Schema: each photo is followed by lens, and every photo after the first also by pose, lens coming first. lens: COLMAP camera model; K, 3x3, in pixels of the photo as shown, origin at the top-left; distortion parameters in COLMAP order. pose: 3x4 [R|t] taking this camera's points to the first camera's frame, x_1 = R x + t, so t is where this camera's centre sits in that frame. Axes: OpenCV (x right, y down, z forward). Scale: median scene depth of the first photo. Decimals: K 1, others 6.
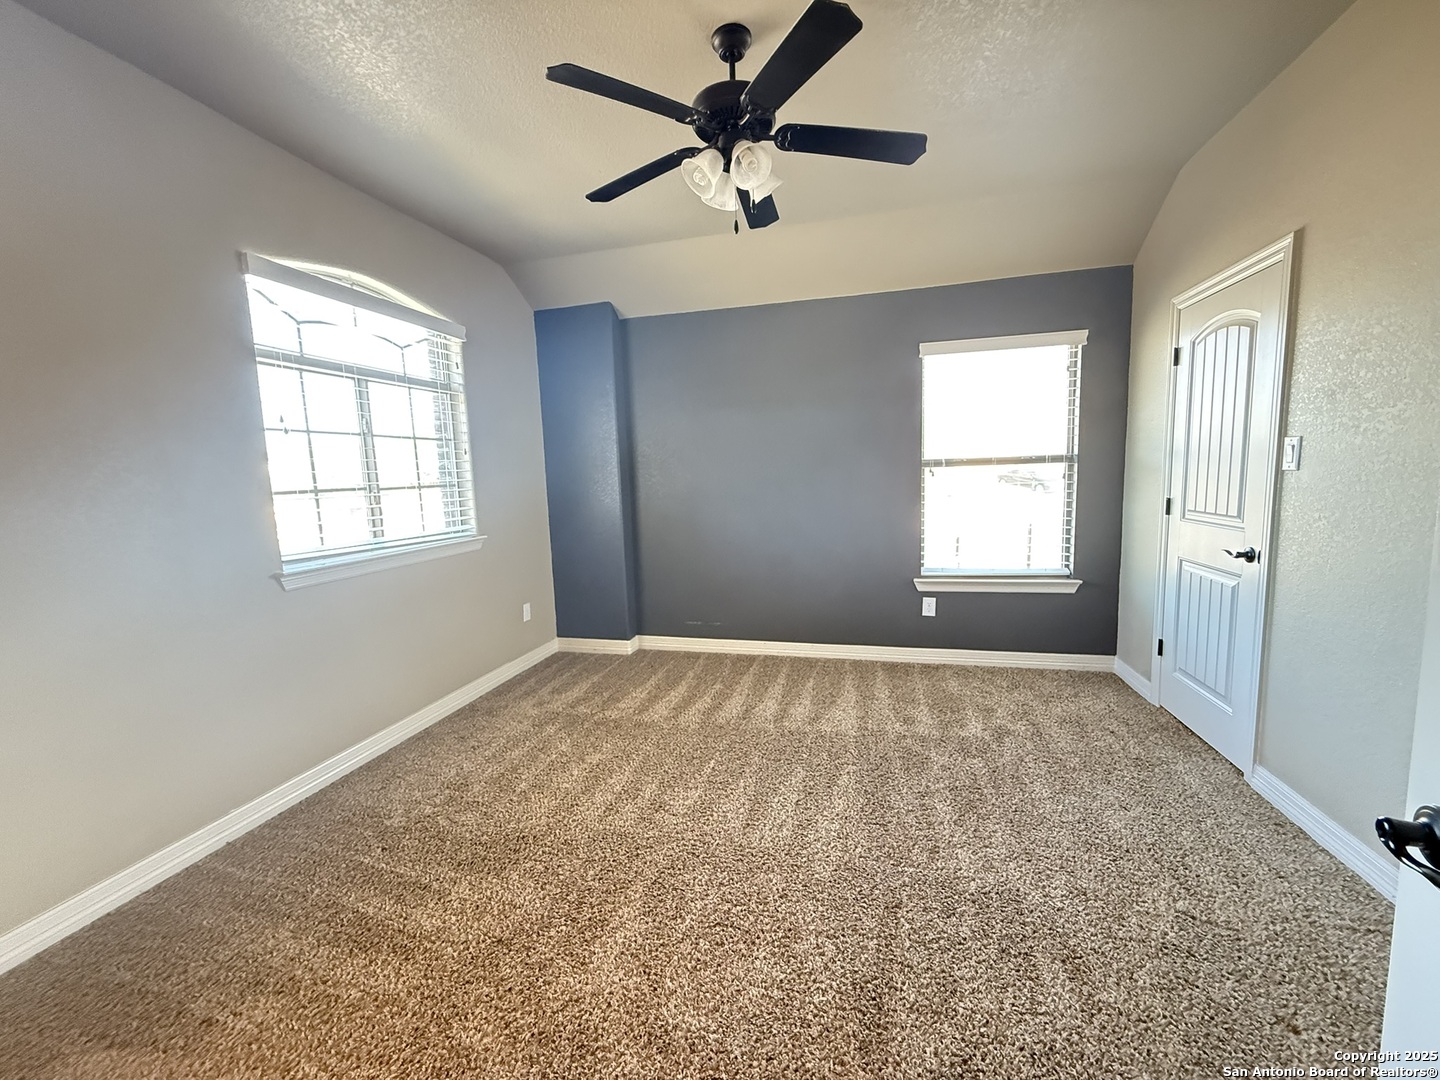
lens RADIAL K [[583.2, 0, 719.9], [0, 583.2, 545.5], [0, 0, 1]] dist [0.001263, 0.000071]
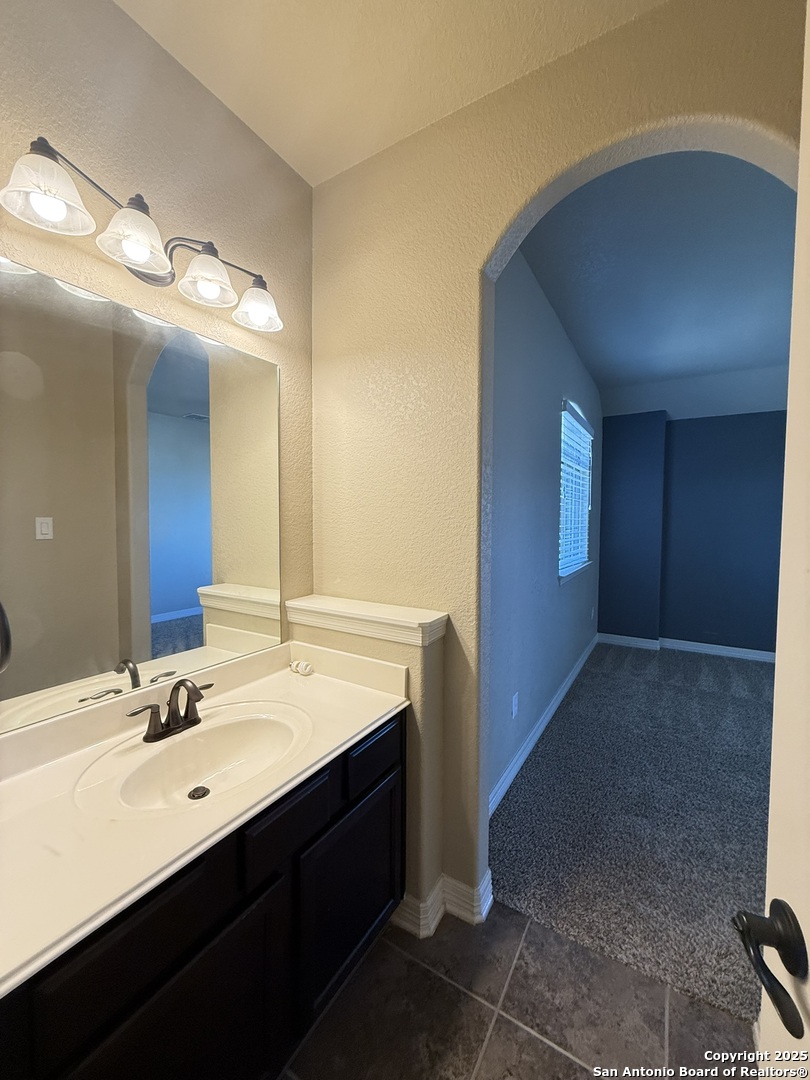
lens RADIAL K [[437.4, 0, 405.0], [0, 437.4, 540.0], [0, 0, 1]] dist [0.001263, 0.000071]
pose [[0.955077, 0.055206, -0.291172, -0.519827], [-0.075530, 0.995395, -0.059022, 0.032609], [0.286572, 0.078363, 0.954848, -0.257456]]
